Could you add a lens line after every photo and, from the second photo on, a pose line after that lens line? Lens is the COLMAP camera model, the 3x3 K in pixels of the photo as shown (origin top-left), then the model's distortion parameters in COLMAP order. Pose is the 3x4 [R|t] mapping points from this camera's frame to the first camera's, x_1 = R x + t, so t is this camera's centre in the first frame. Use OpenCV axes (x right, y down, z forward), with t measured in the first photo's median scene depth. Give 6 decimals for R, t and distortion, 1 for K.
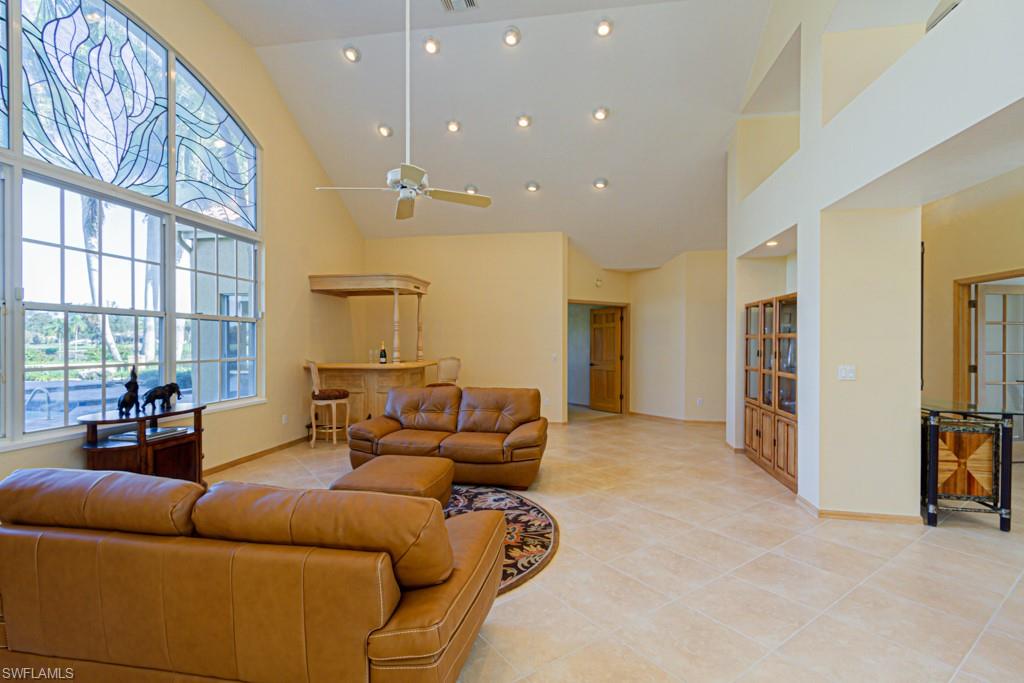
lens RADIAL K [[471.8, 0, 504.2], [0, 471.8, 345.0], [0, 0, 1]] dist [0.000015, 0.000485]
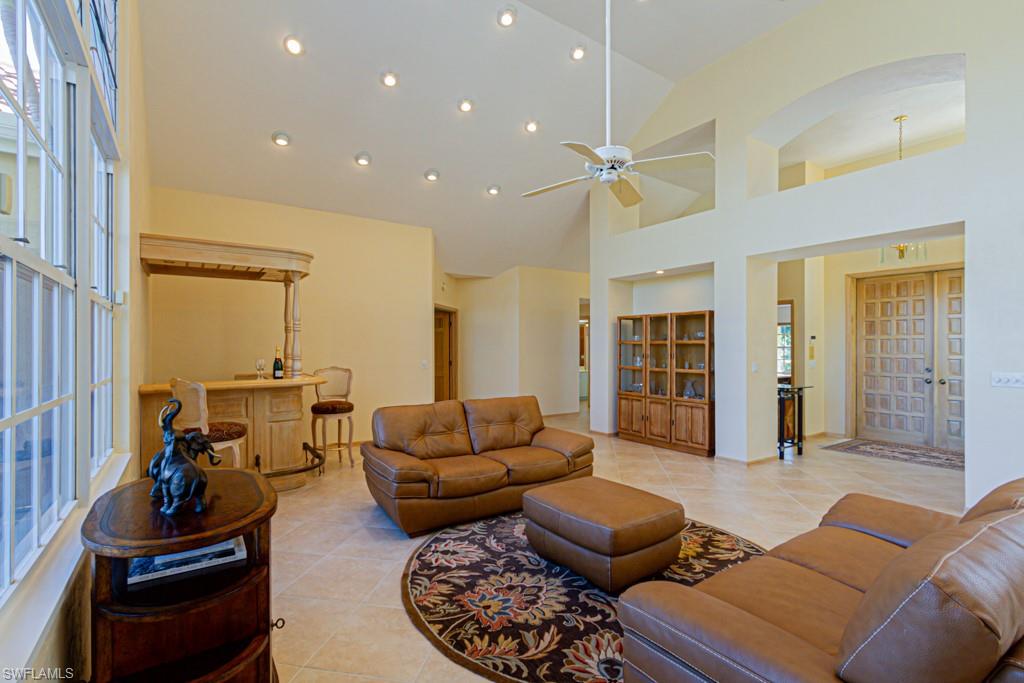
lens RADIAL K [[474.8, 0, 511.0], [0, 474.8, 346.0], [0, 0, 1]] dist [0.001629, -0.000010]
pose [[0.713613, -0.000072, 0.700540, -0.755245], [0.006020, 0.999964, -0.006029, -0.003358], [-0.700515, 0.008520, 0.713587, 0.400763]]
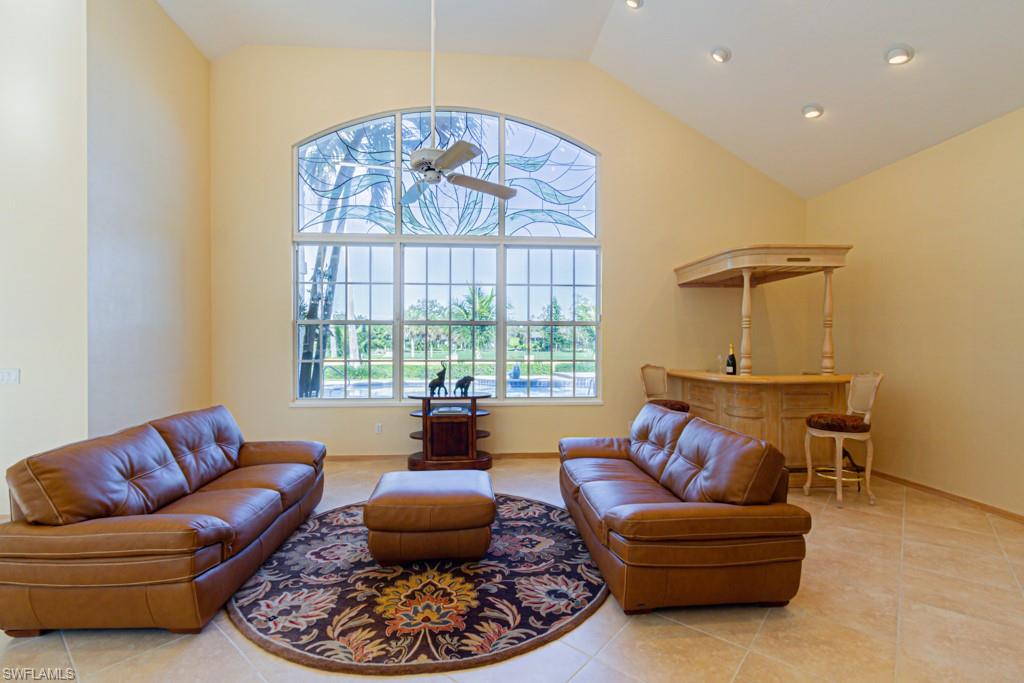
lens RADIAL K [[471.8, 0, 504.2], [0, 471.8, 345.0], [0, 0, 1]] dist [0.000015, 0.000485]
pose [[0.239044, 0.000032, -0.971009, 0.551237], [-0.006839, 0.999975, -0.001651, -0.003289], [0.970985, 0.007035, 0.239038, 0.733895]]
